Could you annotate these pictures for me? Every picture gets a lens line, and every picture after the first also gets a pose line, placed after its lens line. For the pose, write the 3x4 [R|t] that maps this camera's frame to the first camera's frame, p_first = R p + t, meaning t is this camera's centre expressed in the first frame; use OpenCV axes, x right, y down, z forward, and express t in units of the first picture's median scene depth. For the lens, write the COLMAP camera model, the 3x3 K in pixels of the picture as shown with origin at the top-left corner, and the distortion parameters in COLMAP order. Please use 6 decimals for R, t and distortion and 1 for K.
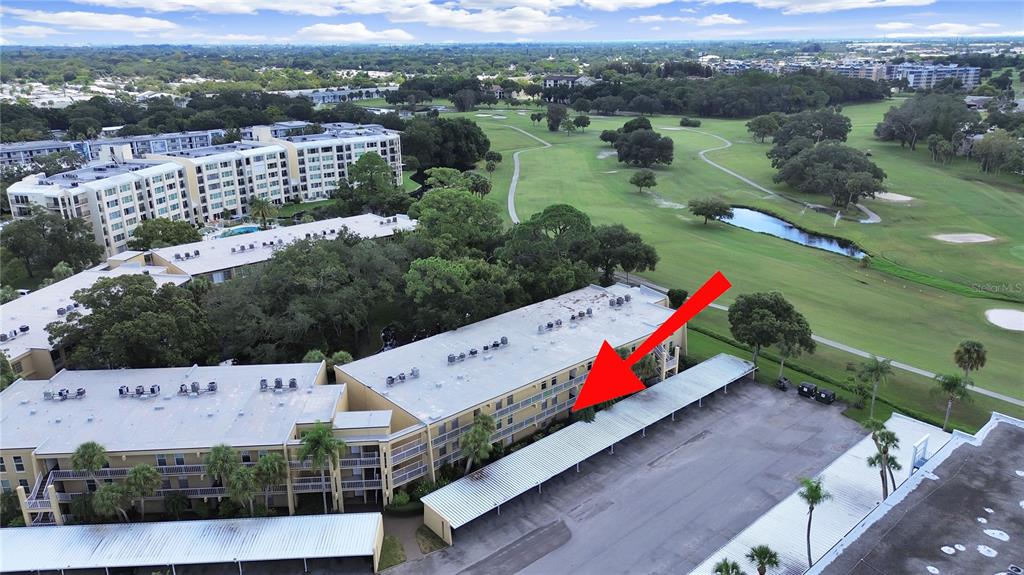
lens RADIAL K [[732.9, 0, 514.4], [0, 732.9, 287.0], [0, 0, 1]] dist [0.059363, -0.059511]
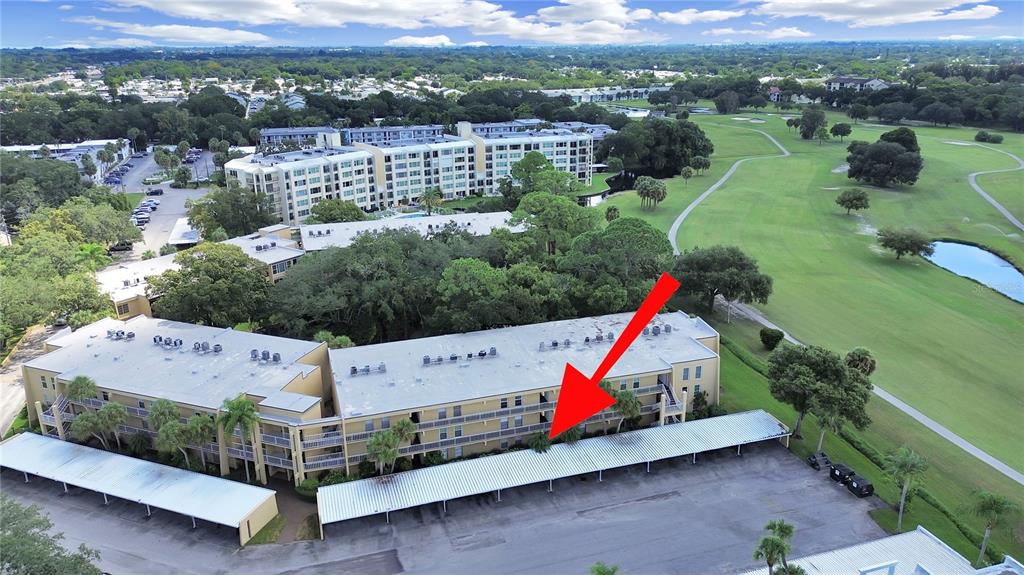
lens RADIAL K [[732.9, 0, 508.2], [0, 732.9, 290.3], [0, 0, 1]] dist [0.059363, -0.059511]
pose [[0.913673, 0.129671, -0.385212, 0.244072], [-0.128111, 0.991311, 0.029833, -0.025351], [0.385733, 0.022092, 0.922346, 0.077440]]
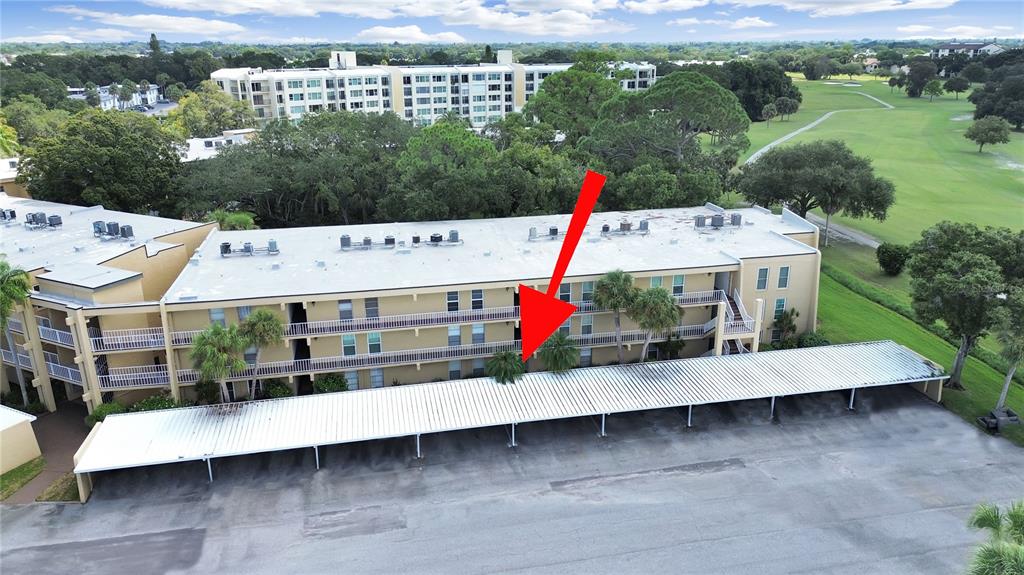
lens RADIAL K [[732.9, 0, 507.1], [0, 732.9, 290.2], [0, 0, 1]] dist [0.059363, -0.059511]
pose [[0.868310, 0.161923, -0.468848, 0.215289], [-0.160352, 0.986097, 0.043589, 0.056589], [0.469387, 0.037333, 0.882203, 0.319200]]
